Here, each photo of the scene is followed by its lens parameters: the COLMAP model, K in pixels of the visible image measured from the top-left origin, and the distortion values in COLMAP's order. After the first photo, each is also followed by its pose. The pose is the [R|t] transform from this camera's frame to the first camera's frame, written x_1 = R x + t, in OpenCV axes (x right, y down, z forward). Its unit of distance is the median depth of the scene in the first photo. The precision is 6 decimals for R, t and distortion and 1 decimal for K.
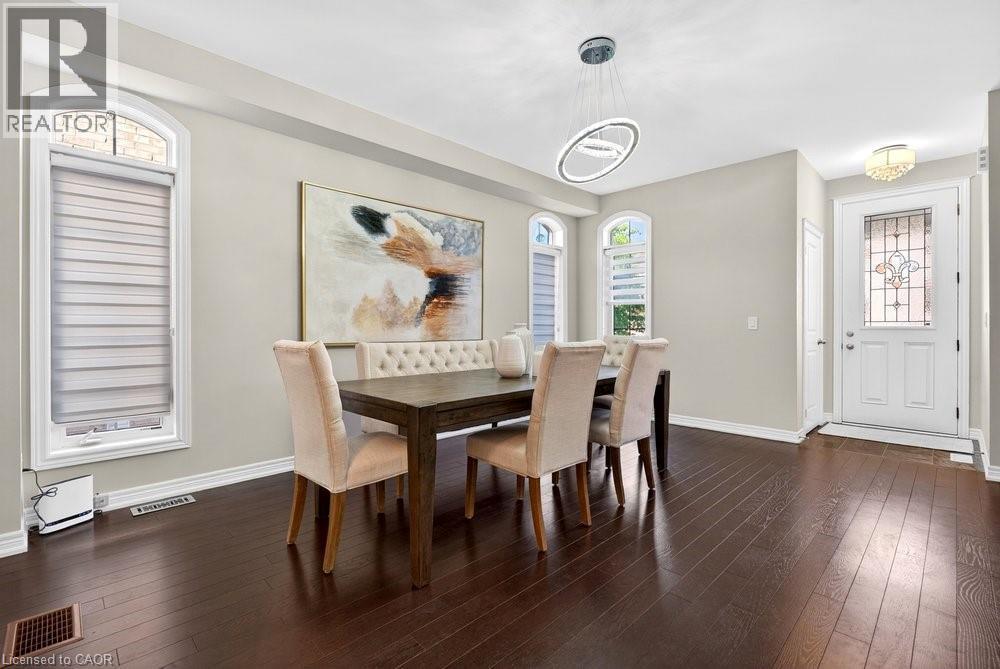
lens RADIAL K [[453.3, 0, 498.2], [0, 453.3, 329.6], [0, 0, 1]] dist [-0.001739, -0.000431]
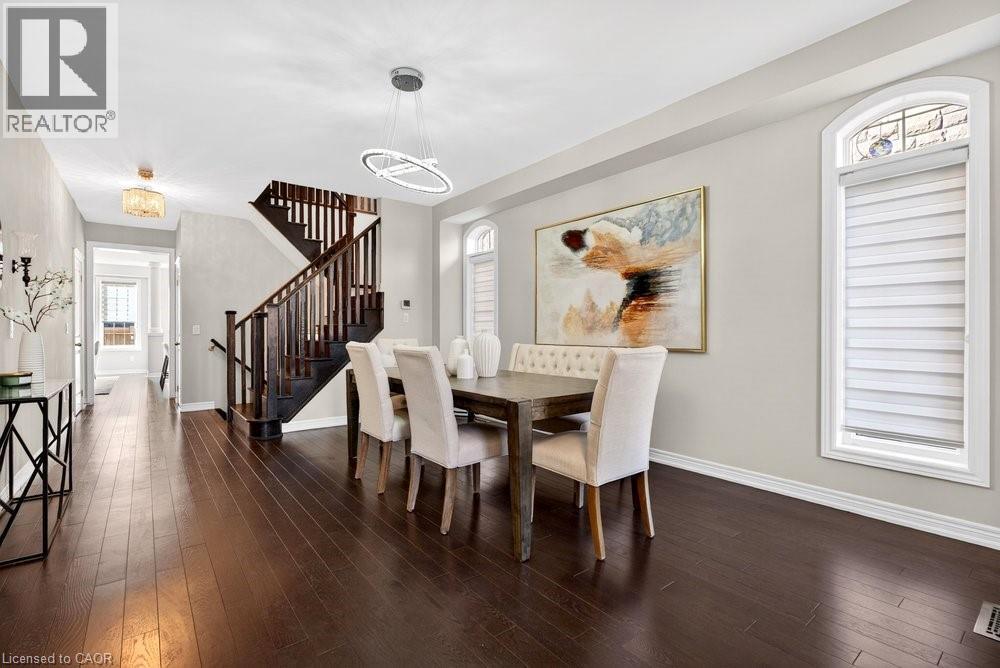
lens RADIAL K [[453.3, 0, 498.2], [0, 453.3, 329.1], [0, 0, 1]] dist [-0.001739, -0.000431]
pose [[-0.111335, 0.001389, -0.993782, 0.806762], [0.000481, 0.999999, 0.001344, -0.013373], [0.993783, -0.000328, -0.111336, 0.845057]]
